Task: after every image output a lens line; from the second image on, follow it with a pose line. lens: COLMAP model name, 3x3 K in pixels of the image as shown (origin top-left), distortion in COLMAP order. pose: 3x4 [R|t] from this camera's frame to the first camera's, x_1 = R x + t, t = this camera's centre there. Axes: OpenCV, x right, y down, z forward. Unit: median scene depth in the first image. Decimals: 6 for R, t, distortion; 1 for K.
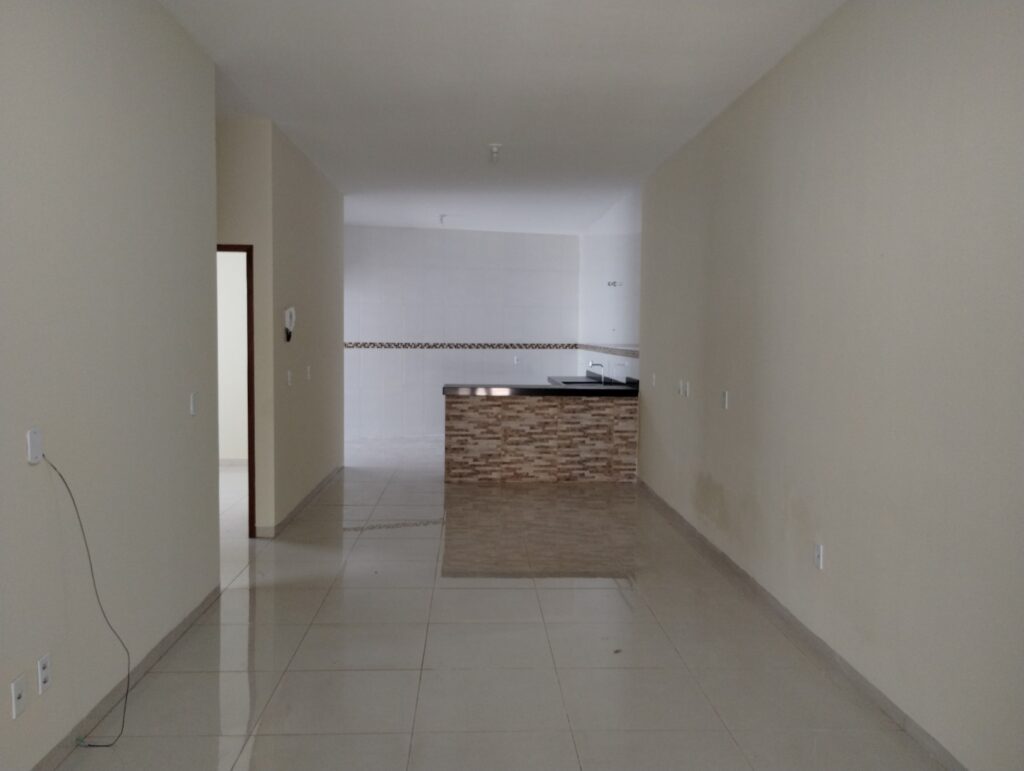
lens RADIAL K [[857.9, 0, 510.5], [0, 857.9, 383.0], [0, 0, 1]] dist [0.052584, -0.069803]
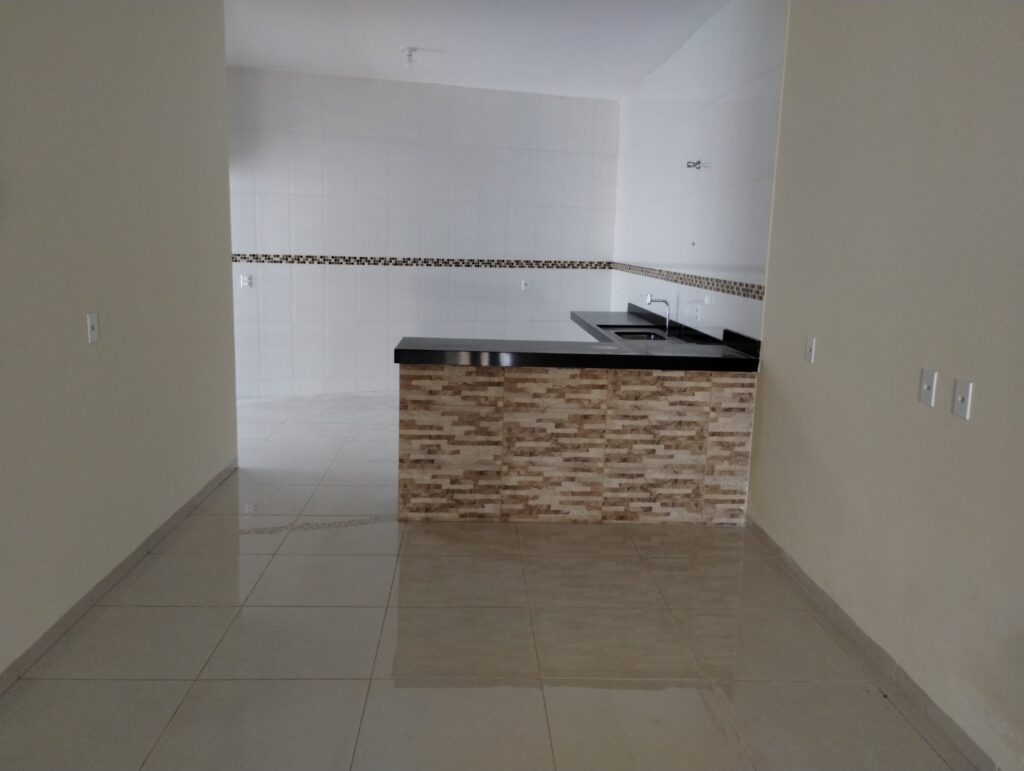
lens RADIAL K [[857.9, 0, 512.2], [0, 857.9, 390.3], [0, 0, 1]] dist [0.052584, -0.069803]
pose [[0.999832, 0.017451, 0.005621, -0.008128], [-0.017977, 0.993358, 0.113649, -0.030957], [-0.003601, -0.113731, 0.993505, 0.459420]]
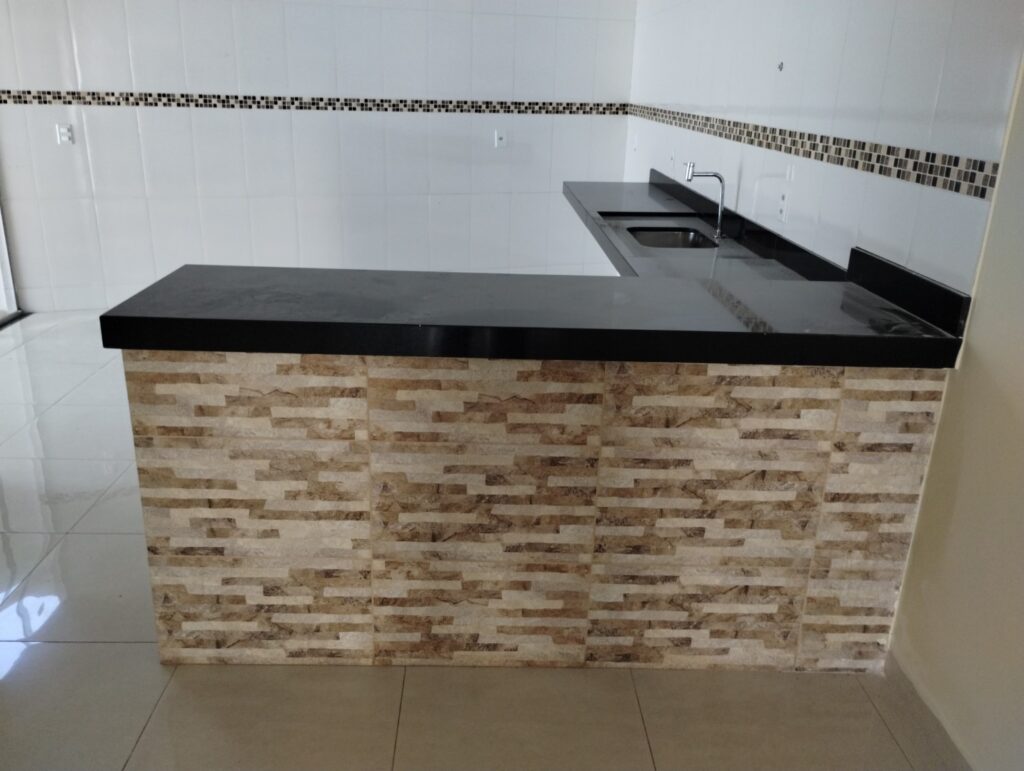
lens RADIAL K [[857.9, 0, 501.6], [0, 857.9, 394.5], [0, 0, 1]] dist [0.052584, -0.069803]
pose [[0.999561, 0.024089, -0.017230, 0.030765], [-0.018161, 0.958077, 0.285934, -0.041484], [0.023396, -0.285496, 0.958094, 0.767372]]
